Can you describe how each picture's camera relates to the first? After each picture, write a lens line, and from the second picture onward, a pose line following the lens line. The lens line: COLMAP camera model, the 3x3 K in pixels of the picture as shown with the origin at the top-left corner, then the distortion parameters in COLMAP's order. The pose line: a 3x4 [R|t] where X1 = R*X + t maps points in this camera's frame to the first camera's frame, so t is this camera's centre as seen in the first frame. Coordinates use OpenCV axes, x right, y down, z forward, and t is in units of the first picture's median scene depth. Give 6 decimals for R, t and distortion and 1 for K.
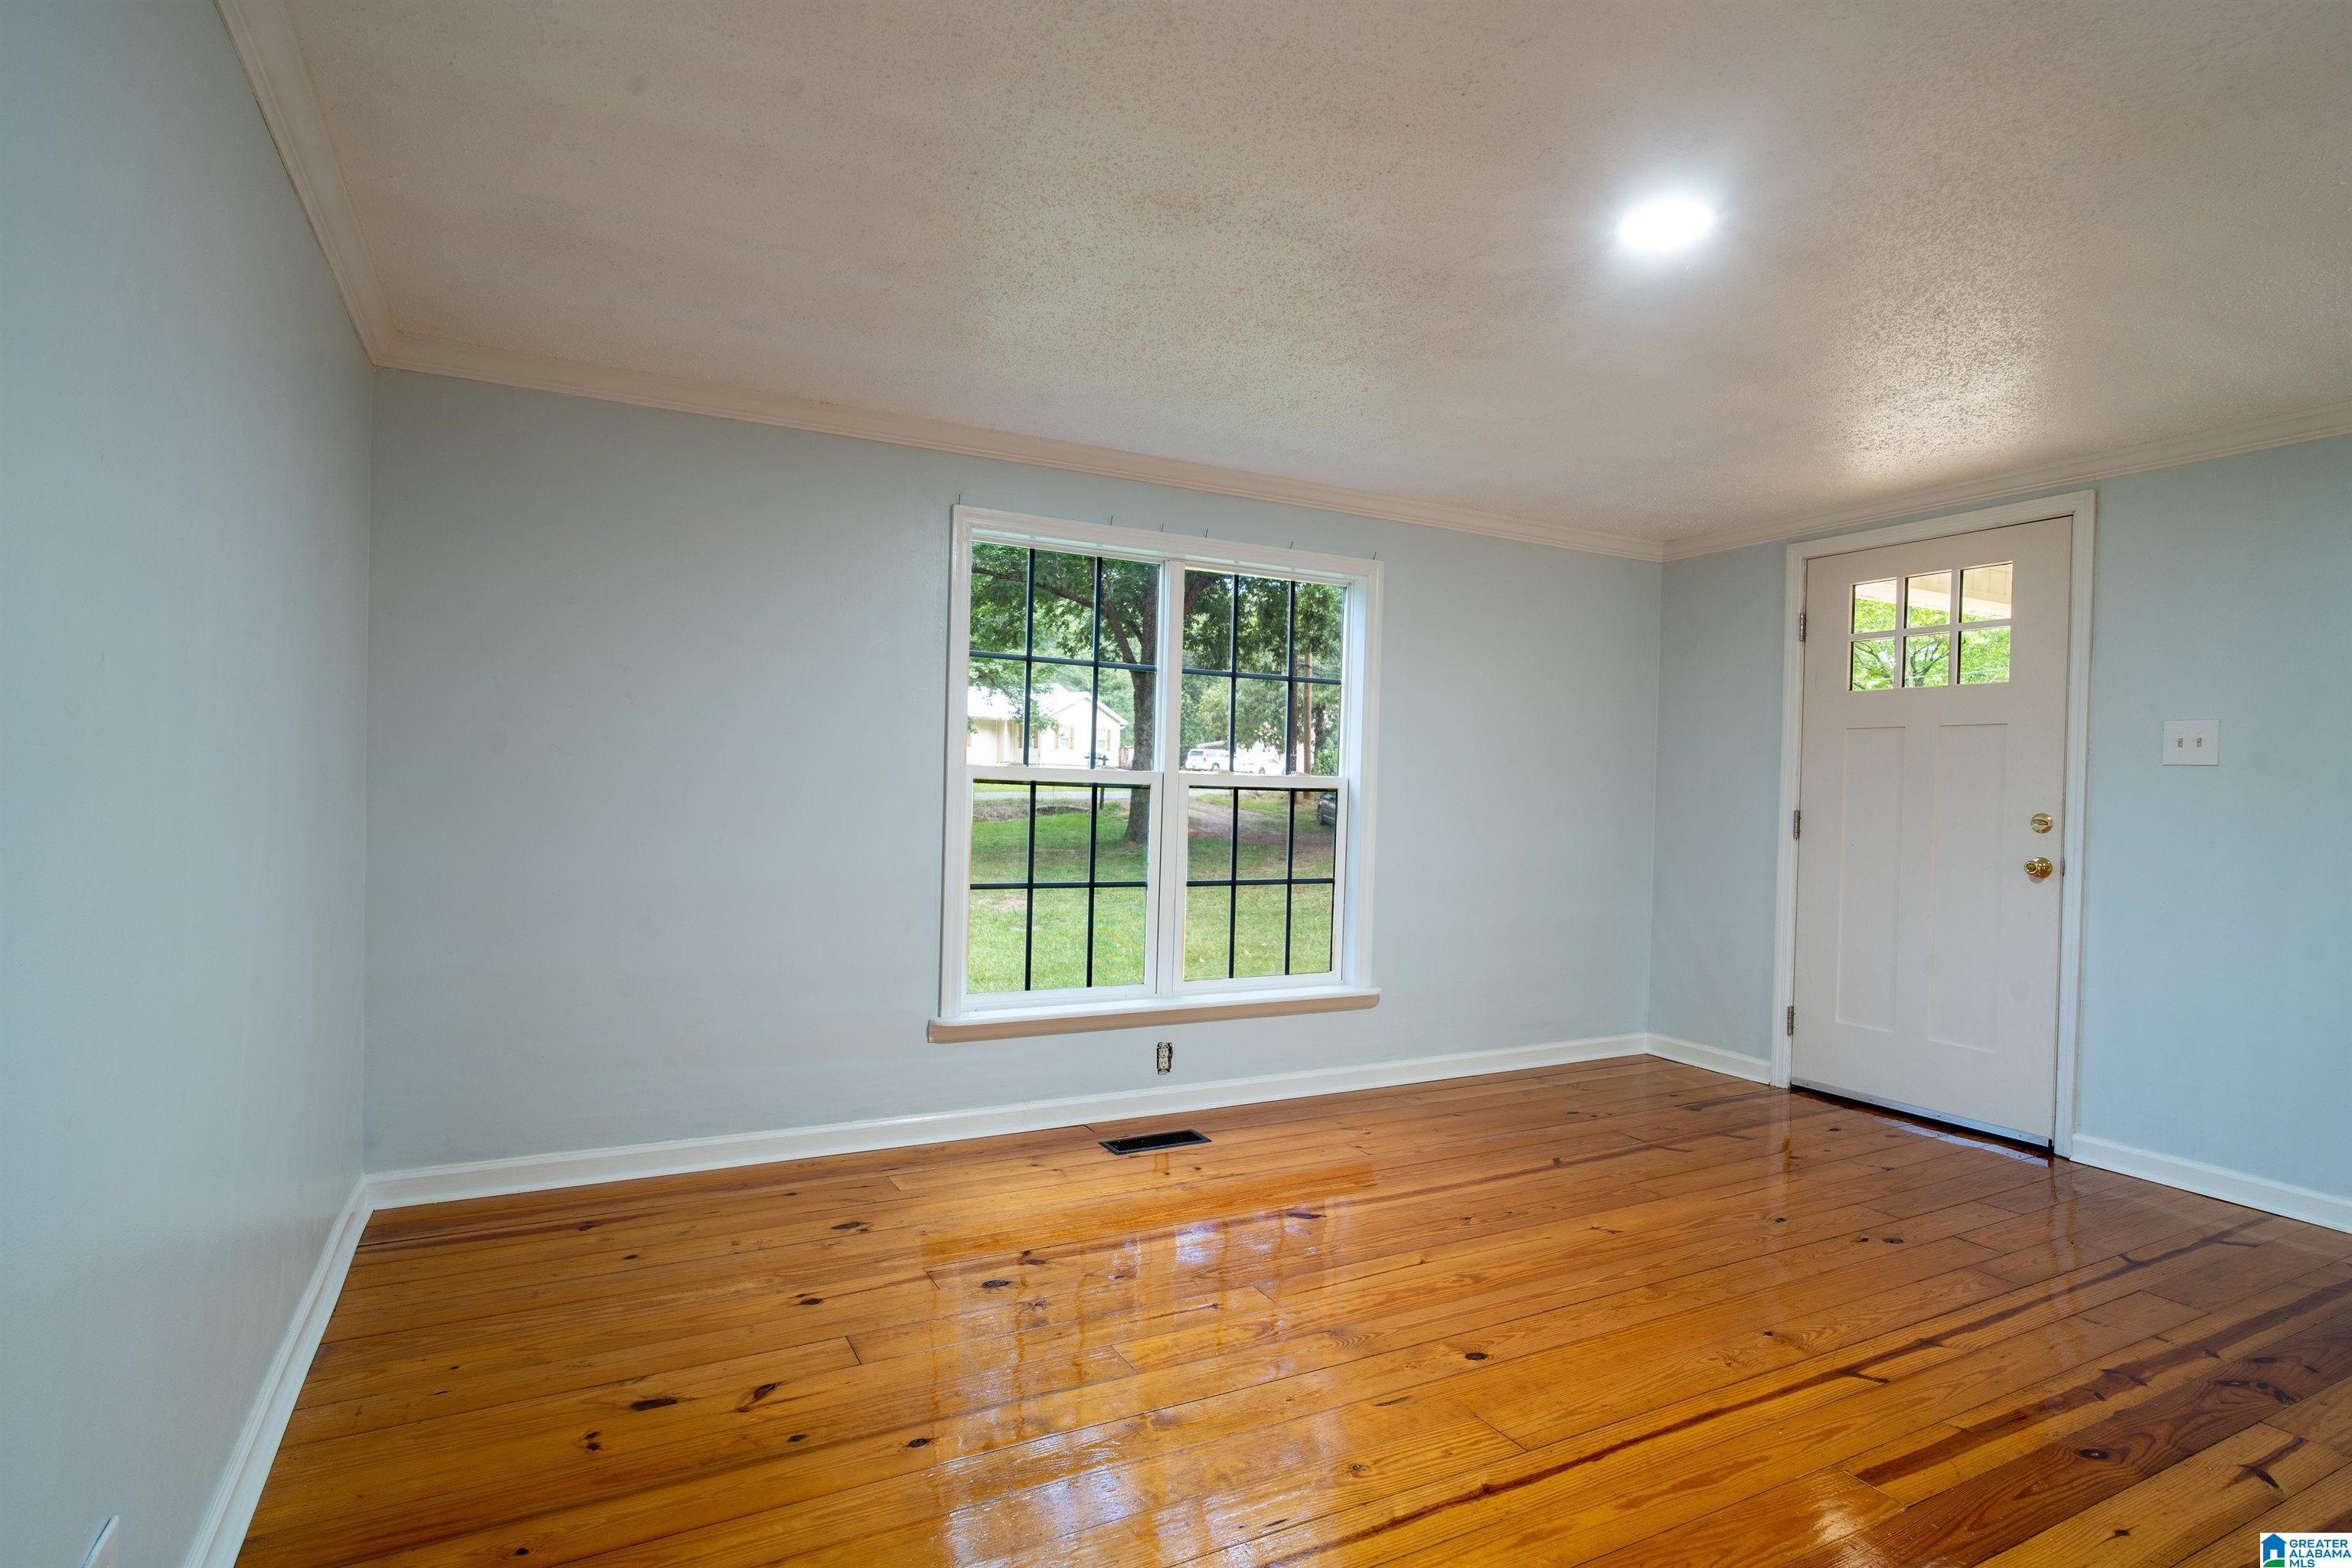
lens RADIAL K [[1188.9, 0, 1176.0], [0, 1188.9, 784.0], [0, 0, 1]] dist [0.001114, 0.000668]
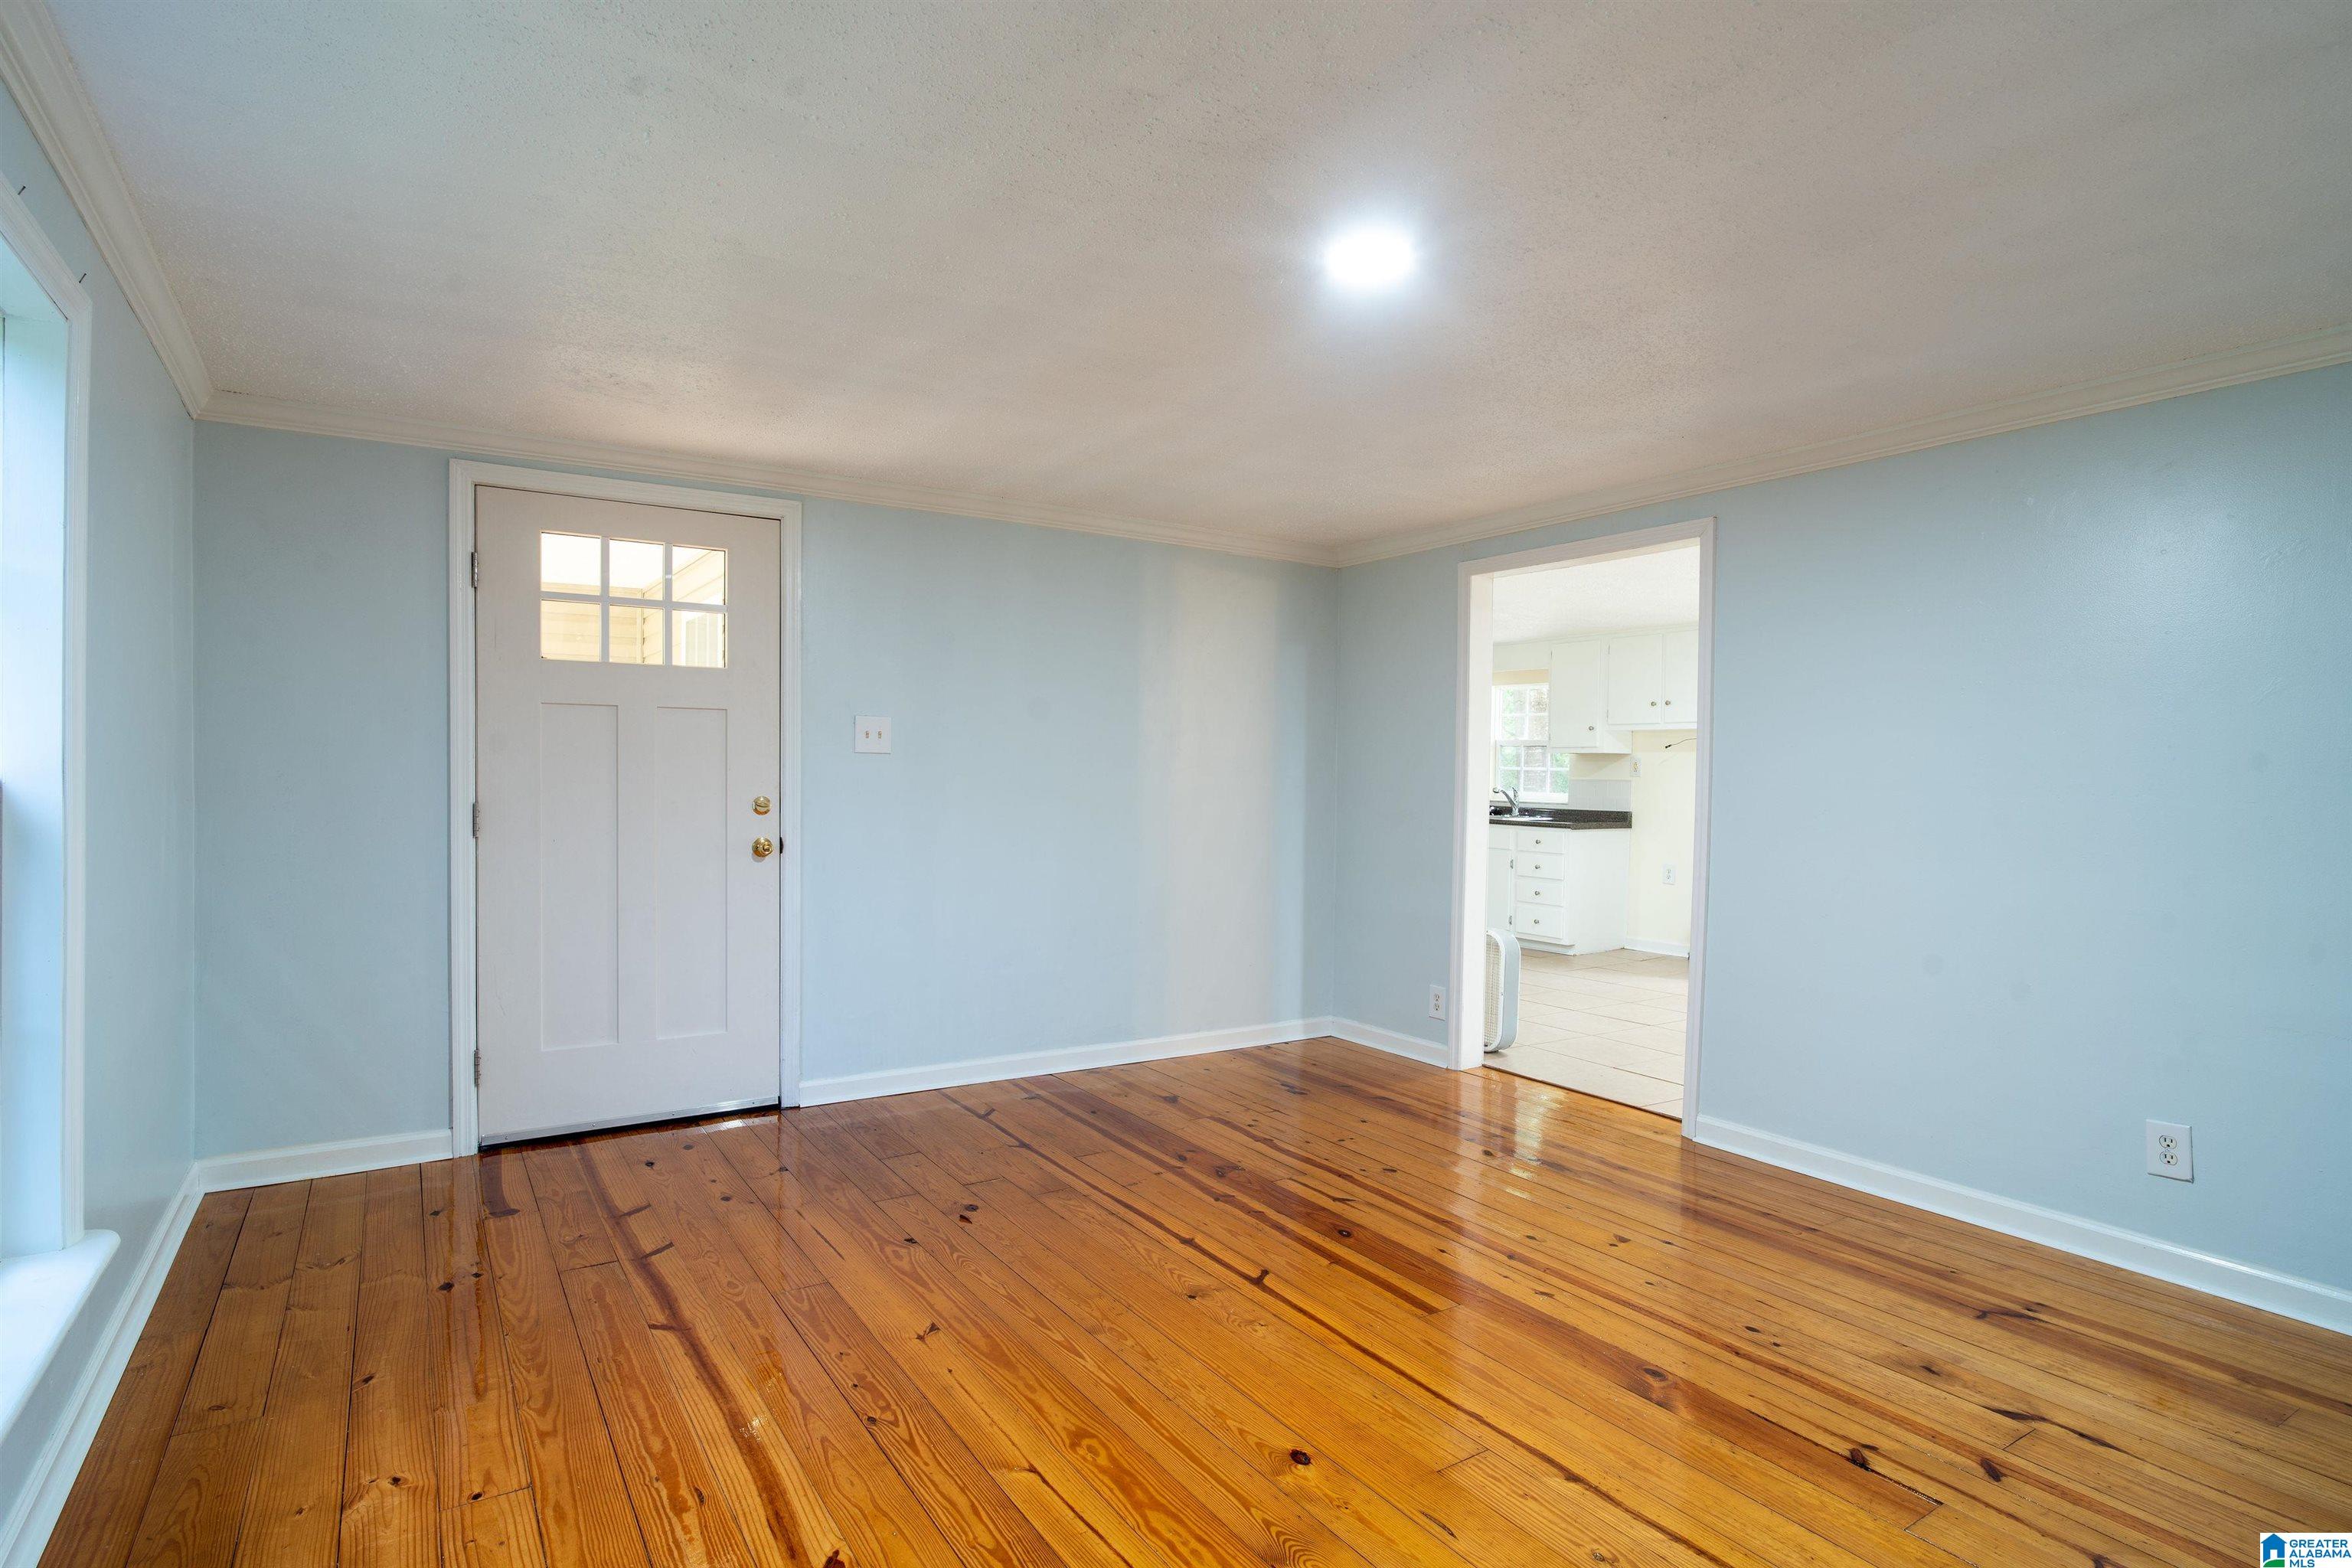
lens RADIAL K [[1195.4, 0, 1169.0], [0, 1195.4, 809.7], [0, 0, 1]] dist [-0.017865, -0.000177]
pose [[-0.080334, -0.053706, 0.995320, -0.393093], [-0.008650, 0.998547, 0.053181, -0.025542], [-0.996730, -0.004337, -0.080682, 0.791999]]
